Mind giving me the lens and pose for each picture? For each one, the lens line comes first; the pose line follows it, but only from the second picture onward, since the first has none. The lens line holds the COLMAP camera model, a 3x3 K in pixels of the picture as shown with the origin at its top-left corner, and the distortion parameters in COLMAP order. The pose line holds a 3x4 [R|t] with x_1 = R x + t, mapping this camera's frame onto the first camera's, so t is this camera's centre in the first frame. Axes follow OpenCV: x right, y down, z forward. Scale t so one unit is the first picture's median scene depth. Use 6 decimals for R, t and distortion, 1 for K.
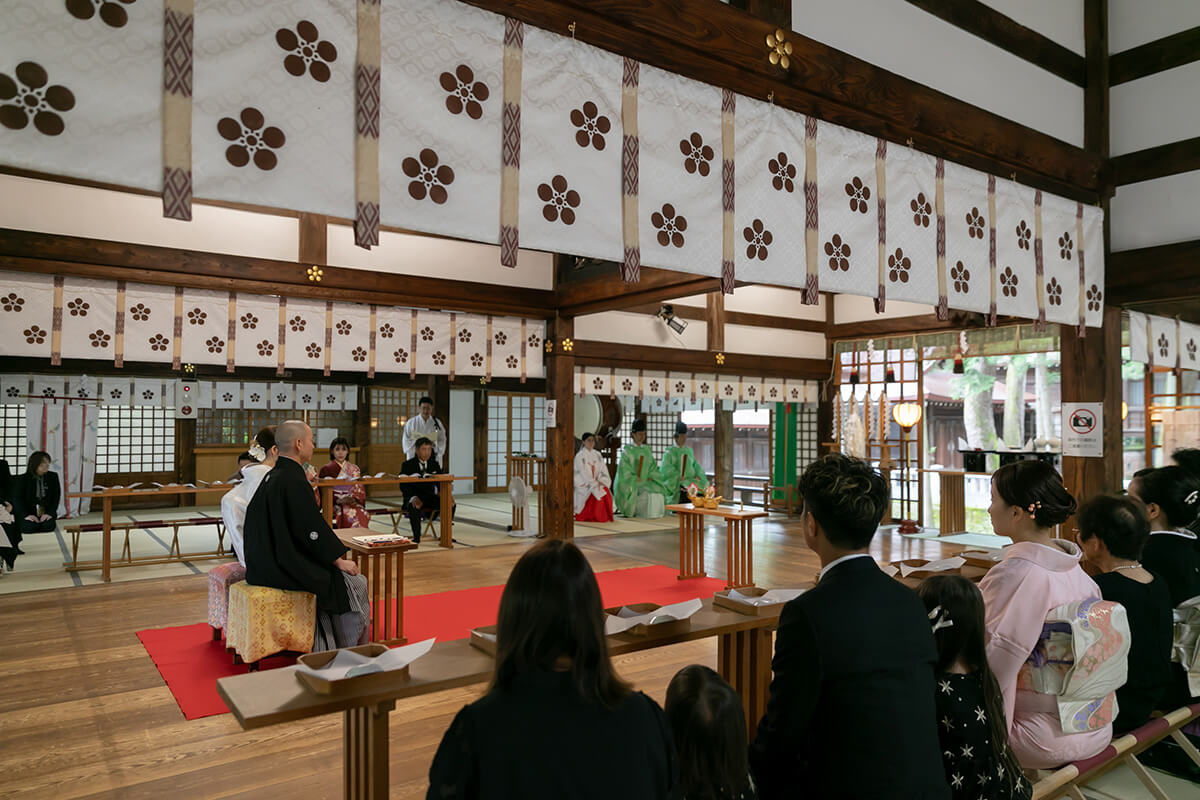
lens RADIAL K [[809.6, 0, 581.8], [0, 809.6, 396.9], [0, 0, 1]] dist [-0.004172, -0.001092]
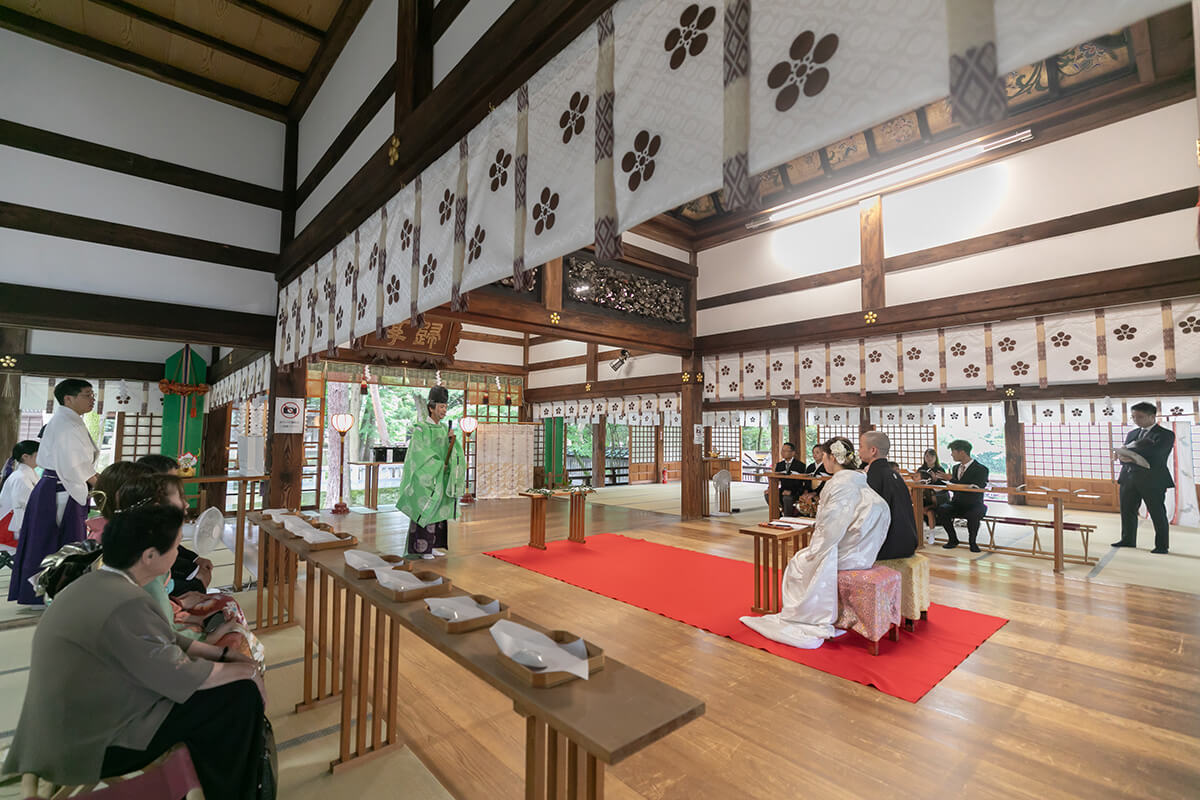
lens RADIAL K [[545.2, 0, 600.0], [0, 545.2, 400.0], [0, 0, 1]] dist [-0.000226, 0.000088]
pose [[-0.117507, 0.055966, 0.991494, -0.603918], [-0.040019, 0.997333, -0.061039, 0.025996], [-0.992265, -0.046851, -0.114954, 0.790160]]
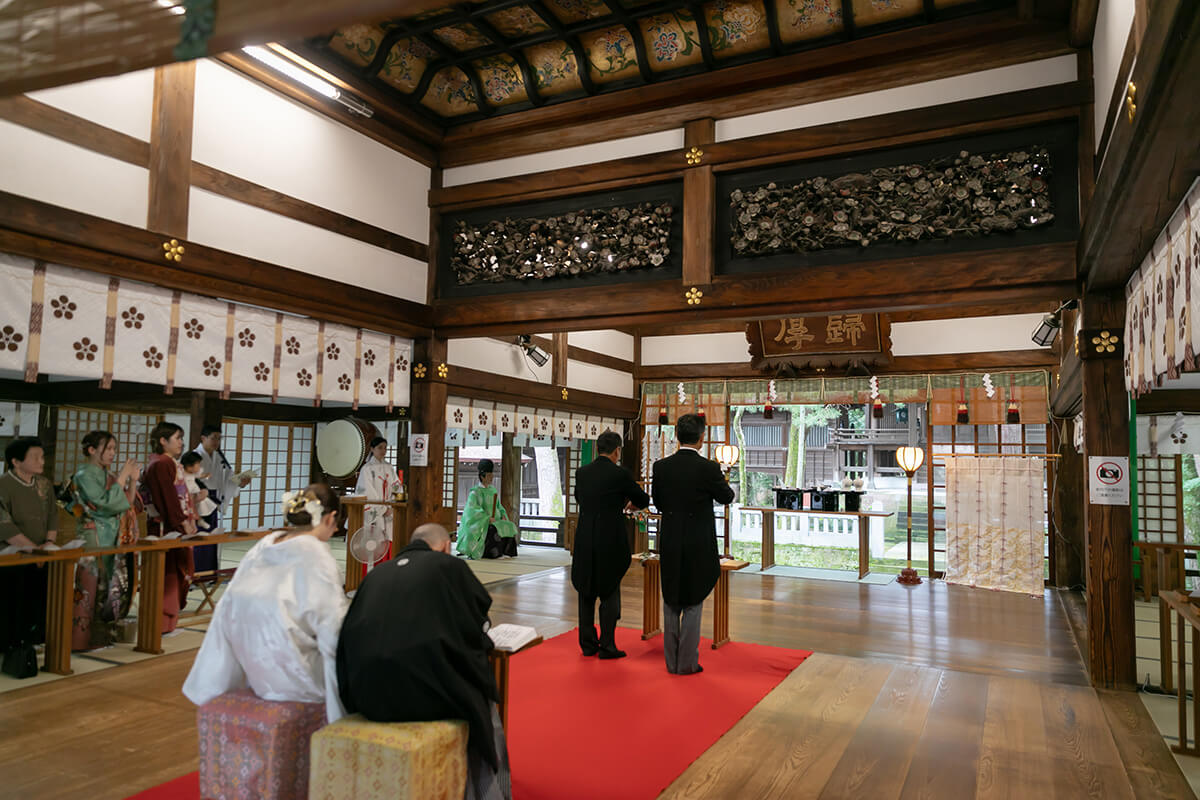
lens RADIAL K [[793.4, 0, 600.0], [0, 793.4, 400.0], [0, 0, 1]] dist [0.002462, 0.000023]
pose [[0.883769, 0.046010, 0.465655, -0.267054], [-0.029362, 0.998646, -0.042948, -0.001536], [-0.467000, 0.024284, 0.883924, 0.178107]]
